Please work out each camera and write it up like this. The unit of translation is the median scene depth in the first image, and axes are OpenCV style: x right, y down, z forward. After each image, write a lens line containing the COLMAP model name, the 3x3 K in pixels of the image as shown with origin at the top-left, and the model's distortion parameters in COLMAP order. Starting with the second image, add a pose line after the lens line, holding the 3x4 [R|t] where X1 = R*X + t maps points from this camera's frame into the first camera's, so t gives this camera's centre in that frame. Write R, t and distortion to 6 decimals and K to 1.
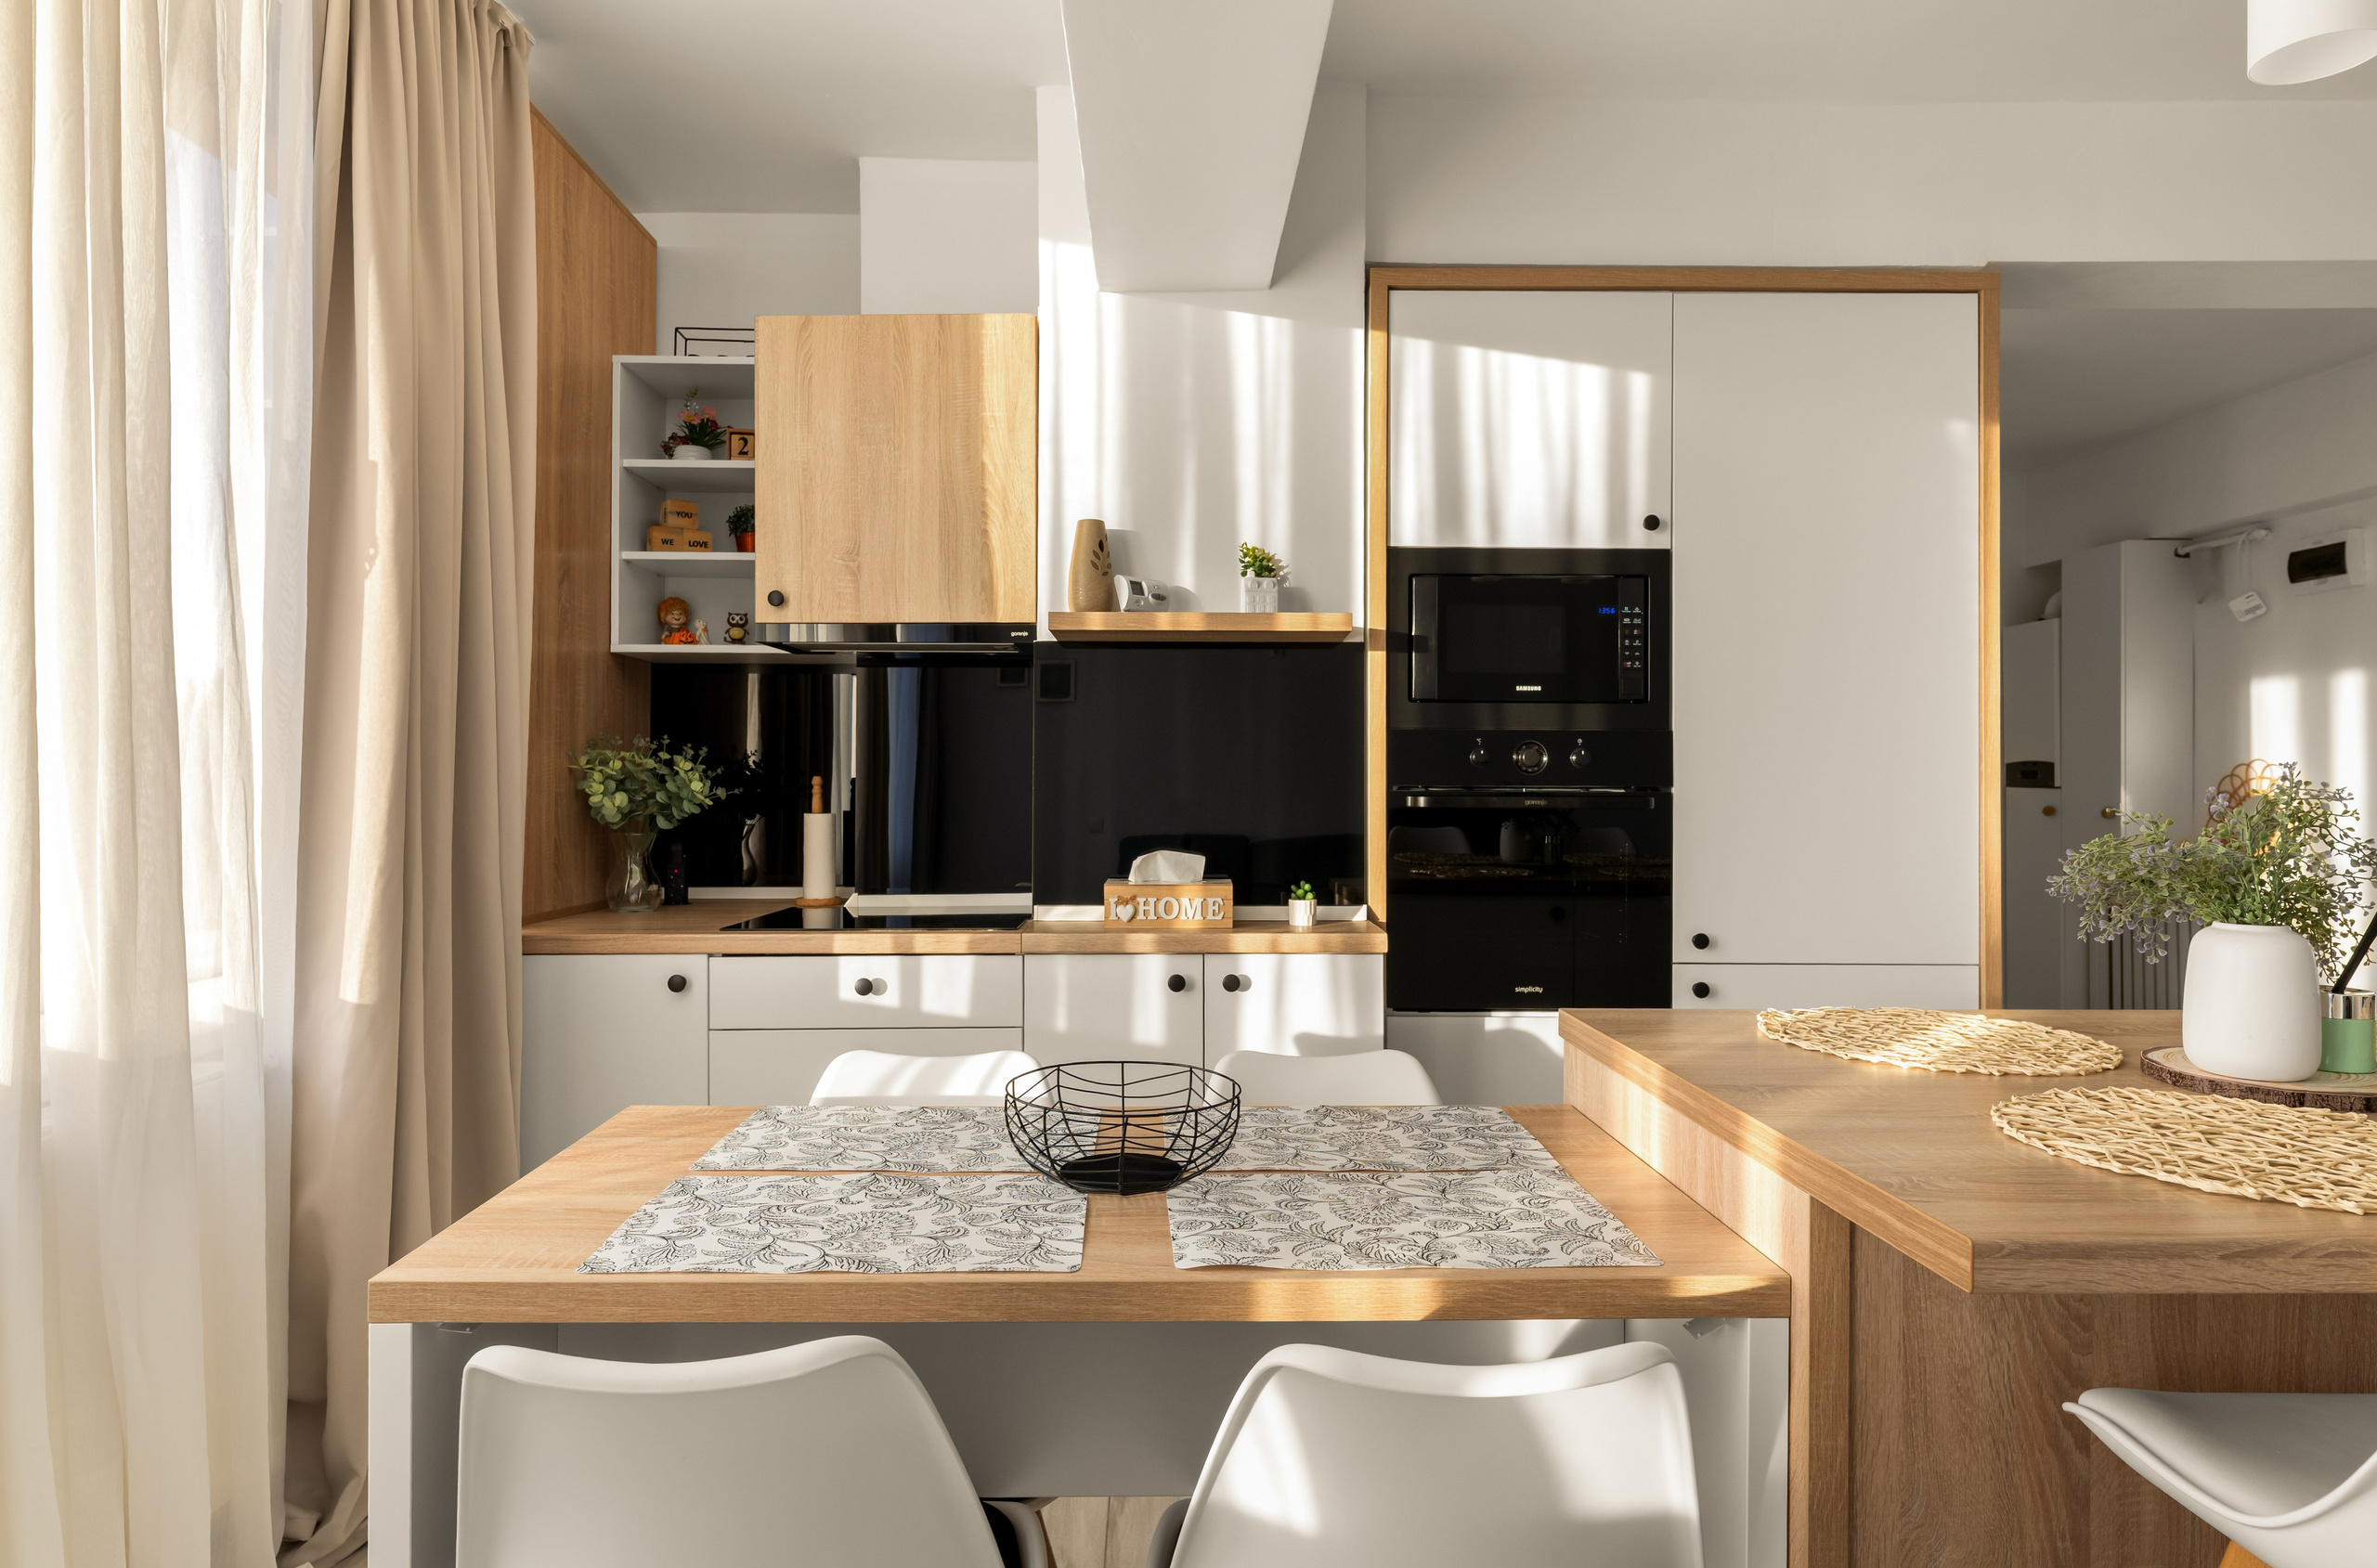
lens RADIAL K [[1353.3, 0, 1166.5], [0, 1353.3, 768.3], [0, 0, 1]] dist [-0.000420, -0.000085]
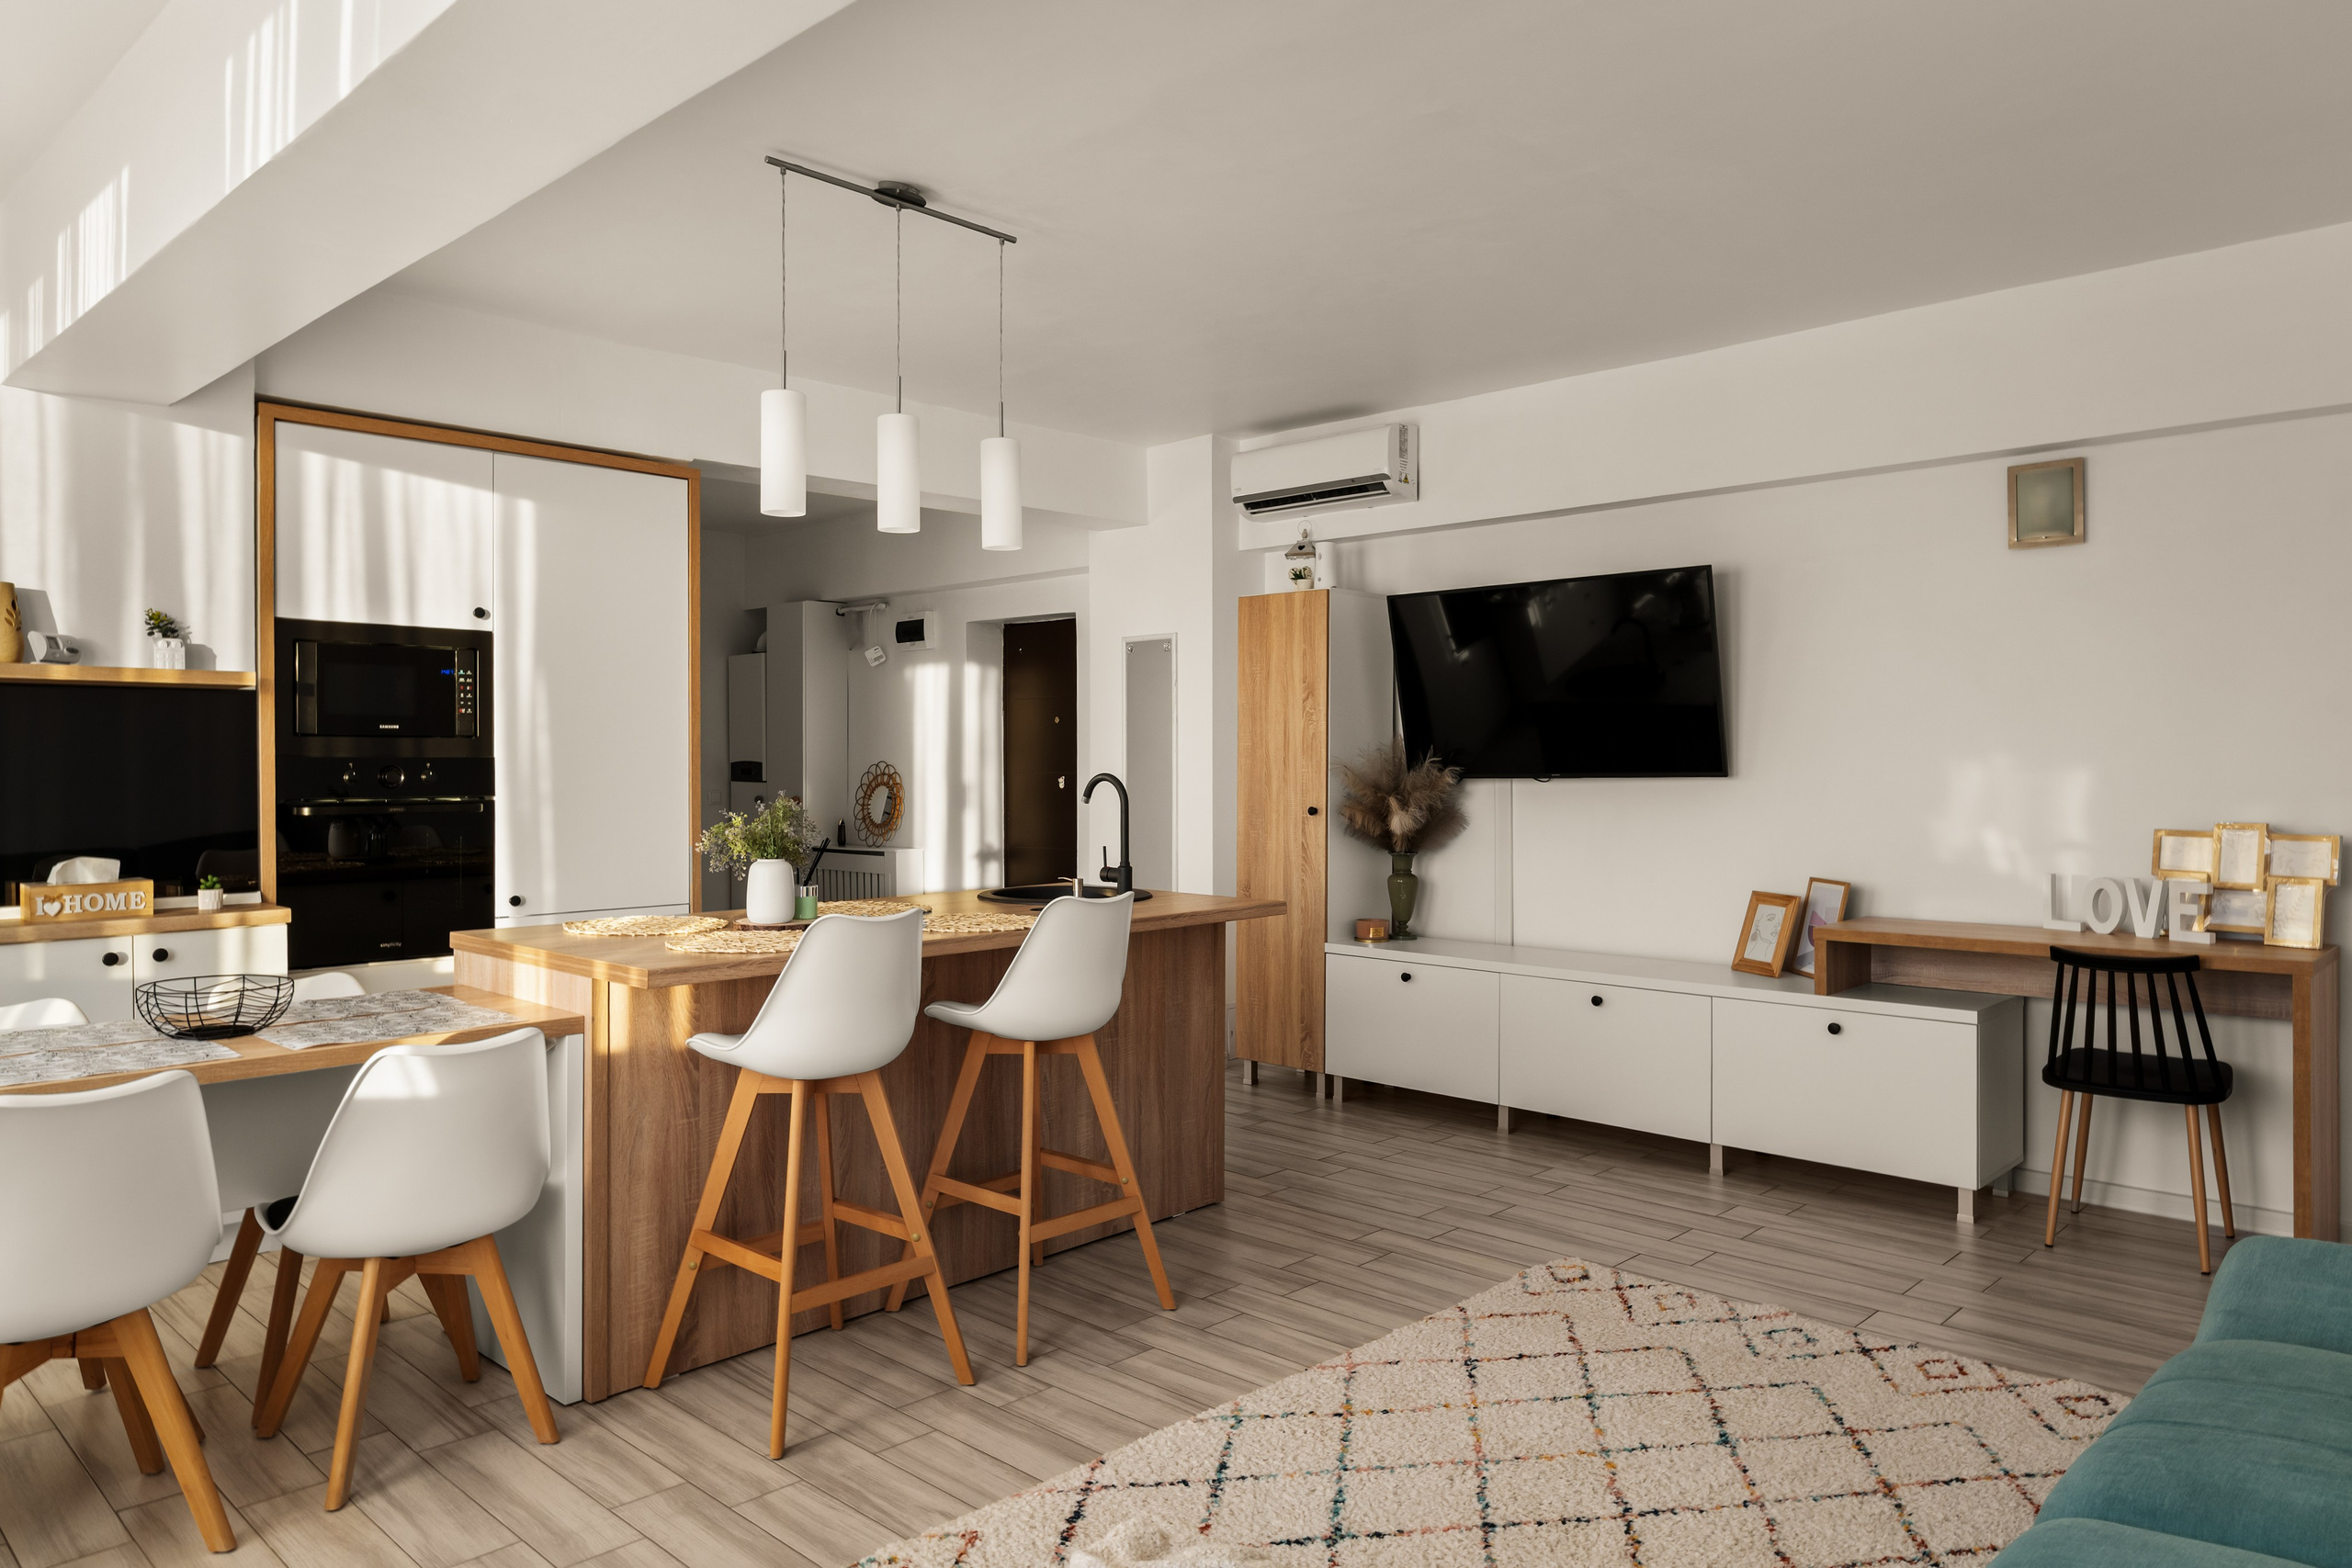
lens RADIAL K [[1566.7, 0, 1170.3], [0, 1566.7, 769.6], [0, 0, 1]] dist [0.003631, 0.003545]
pose [[0.692732, -0.008860, 0.721140, -0.332505], [-0.001527, 0.999904, 0.013752, -0.038552], [-0.721193, -0.010627, 0.692652, -0.677093]]
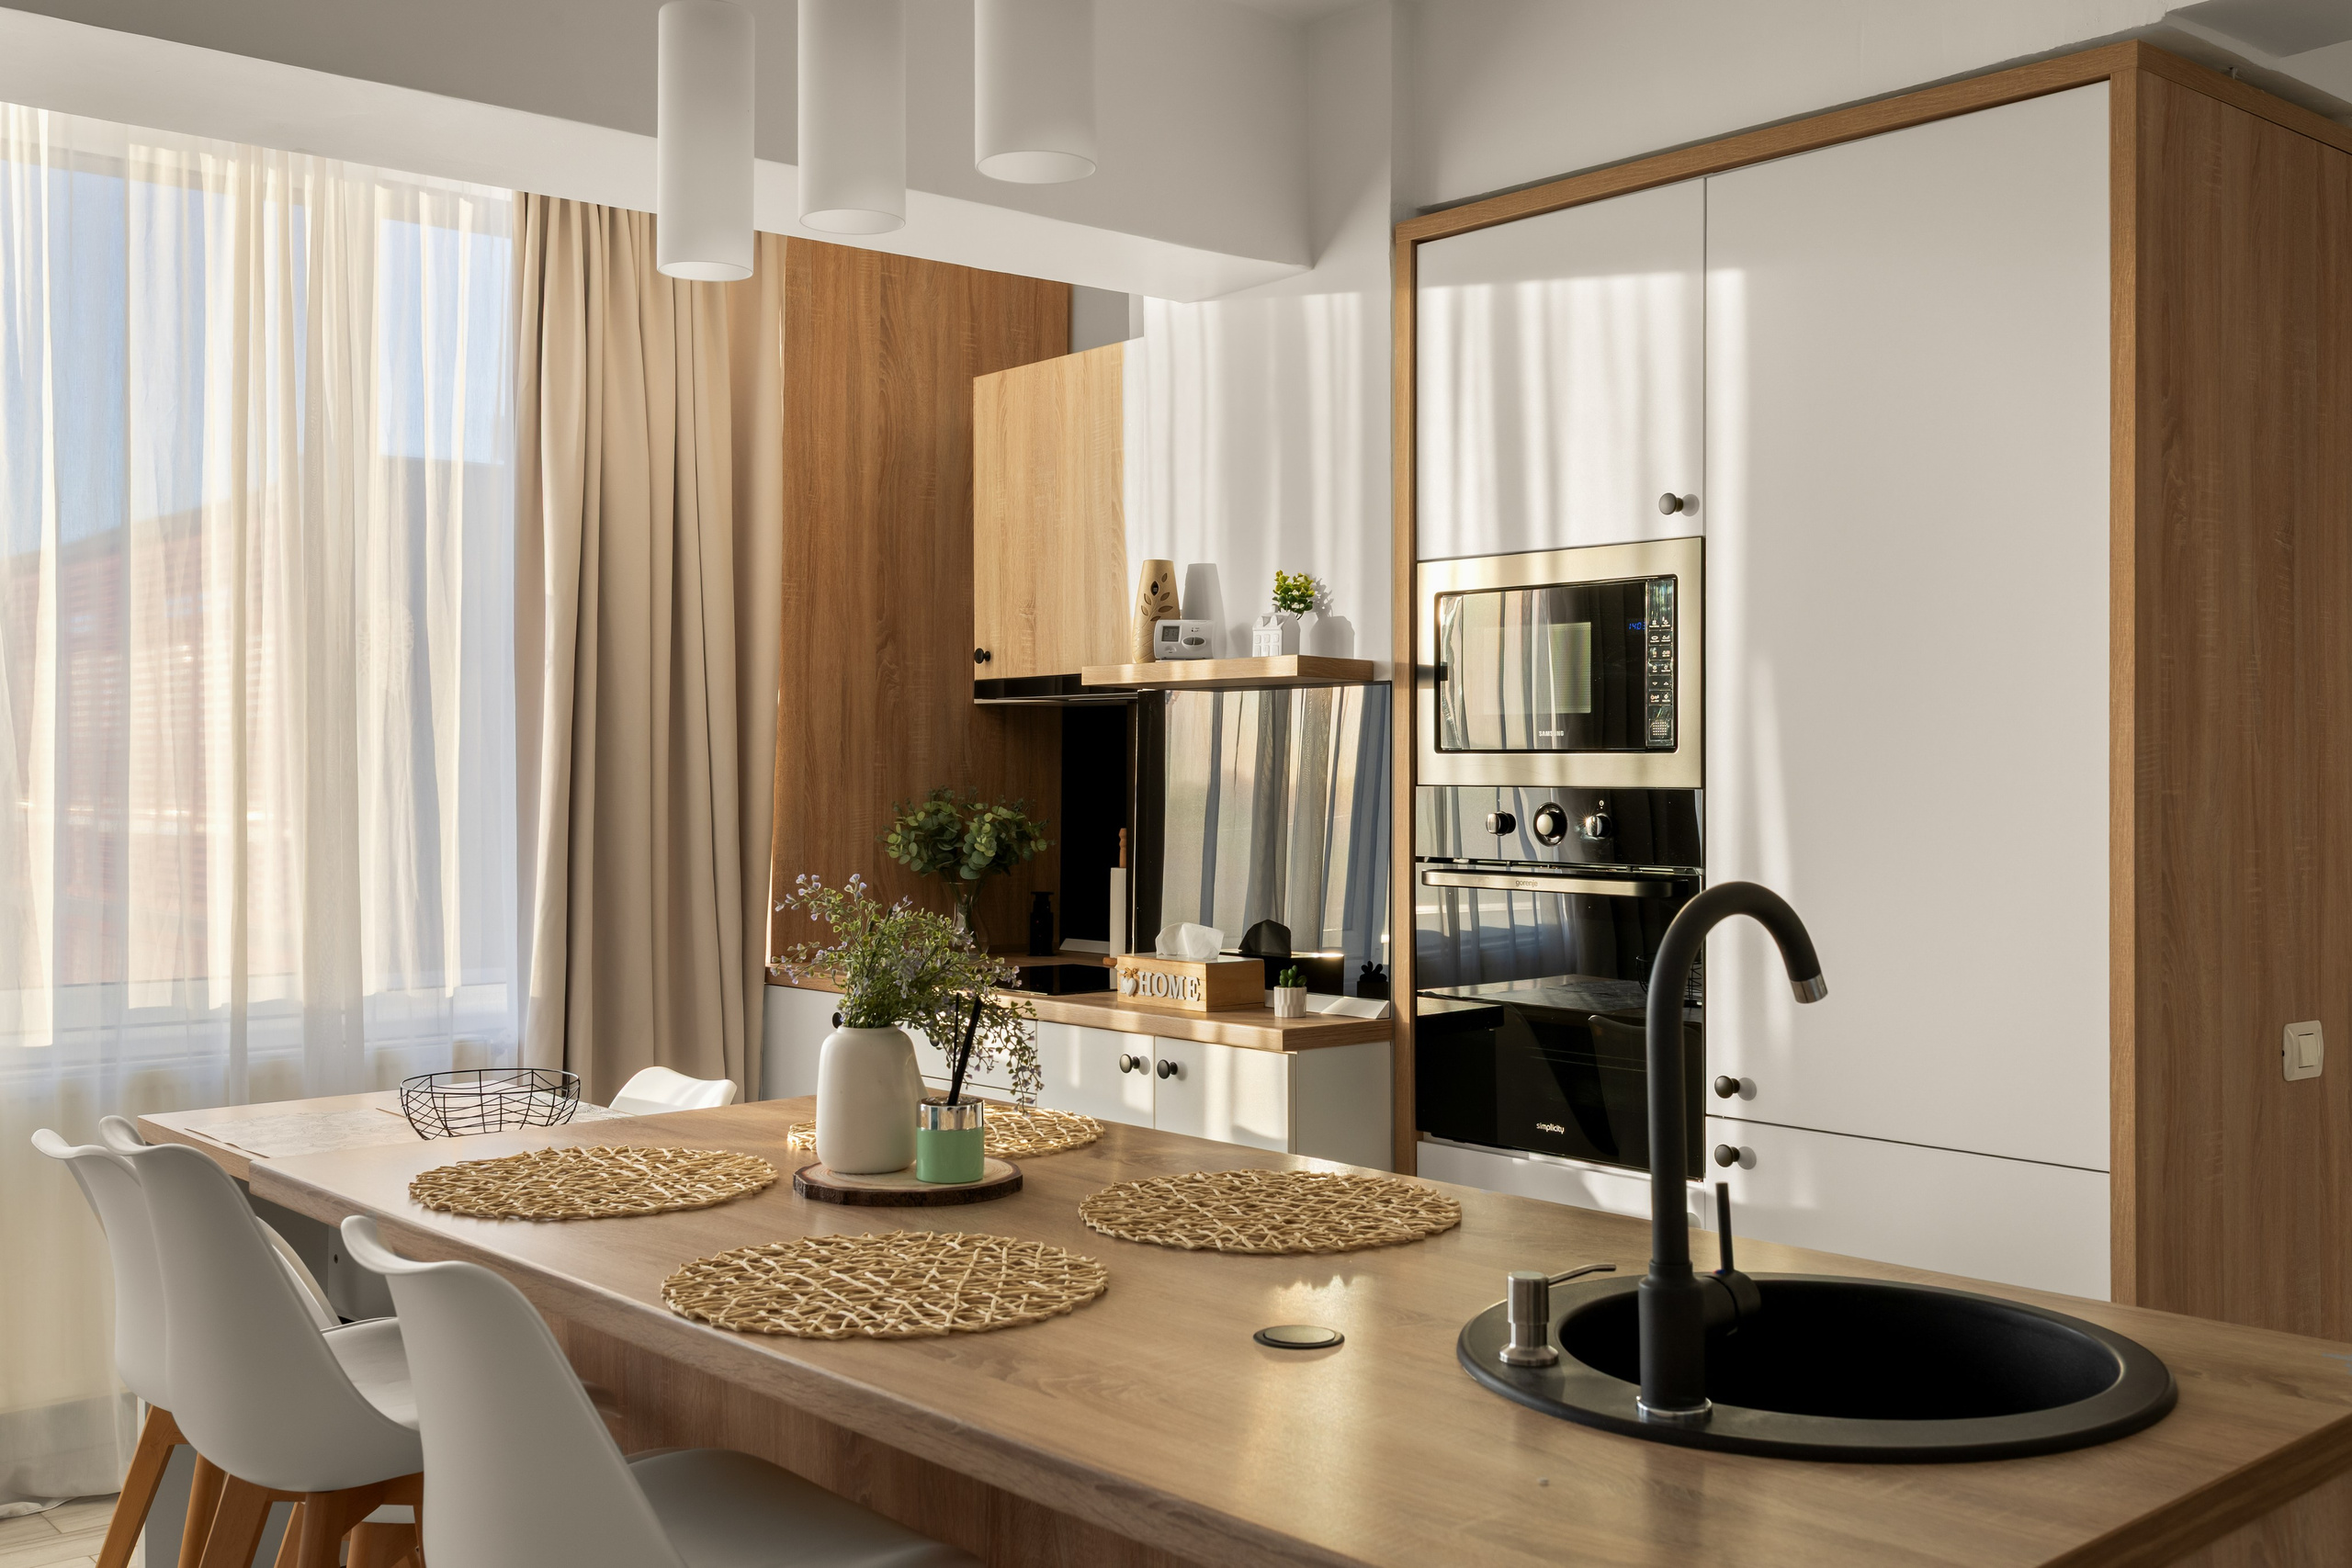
lens RADIAL K [[2259.6, 0, 1190.2], [0, 2259.6, 776.1], [0, 0, 1]] dist [0.003899, -0.001312]
pose [[0.652000, -0.000926, -0.758218, 1.102000], [0.002953, 0.999995, 0.001318, -0.037292], [0.758213, -0.003098, 0.651999, 0.014495]]
